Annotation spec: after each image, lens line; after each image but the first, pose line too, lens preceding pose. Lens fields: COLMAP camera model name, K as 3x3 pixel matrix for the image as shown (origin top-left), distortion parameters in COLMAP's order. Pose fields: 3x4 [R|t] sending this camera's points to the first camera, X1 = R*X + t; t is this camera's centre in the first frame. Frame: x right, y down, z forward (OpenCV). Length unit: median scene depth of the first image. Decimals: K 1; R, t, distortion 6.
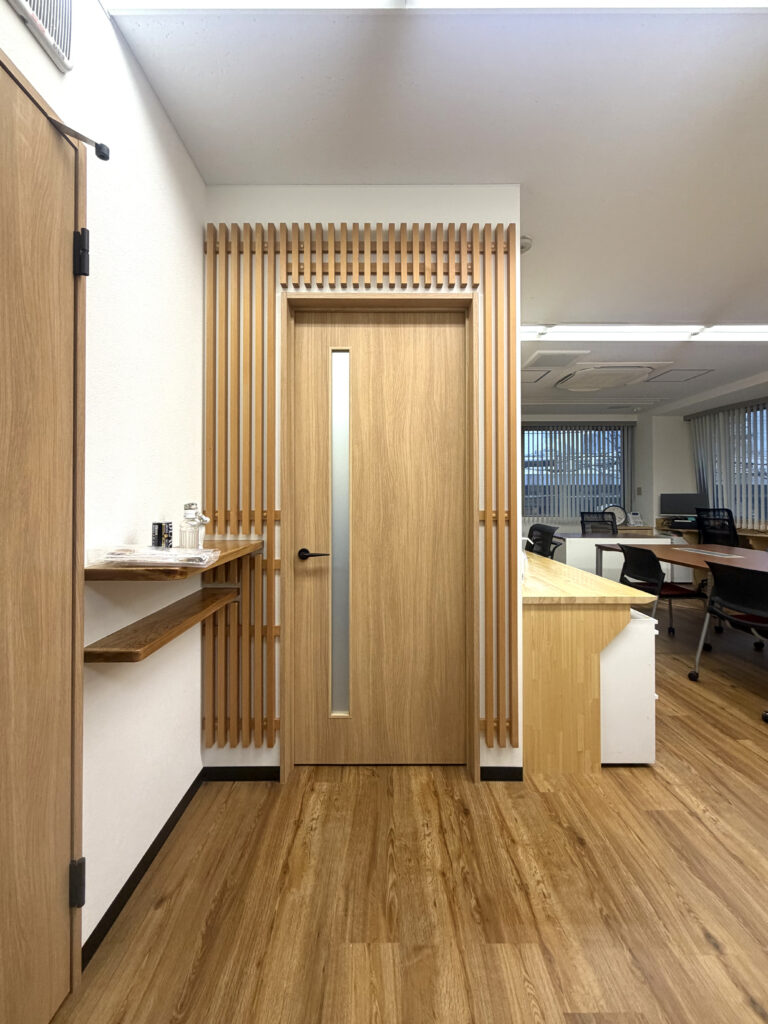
lens RADIAL K [[412.8, 0, 383.4], [0, 412.8, 493.6], [0, 0, 1]] dist [-0.009749, -0.000111]
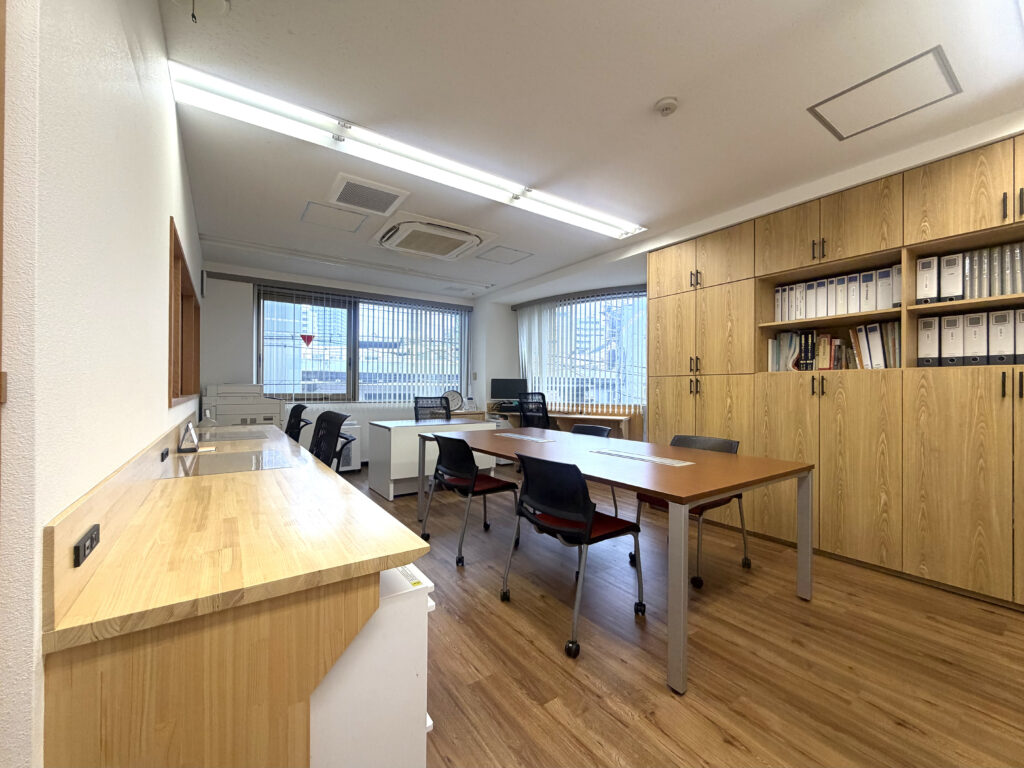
lens RADIAL K [[412.8, 0, 512.0], [0, 412.8, 384.0], [0, 0, 1]] dist [-0.009749, -0.000111]
pose [[0.812207, 0.010287, 0.583278, 0.178775], [-0.014019, 0.999900, 0.001887, 0.017084], [-0.583200, -0.009709, 0.812270, 0.206388]]
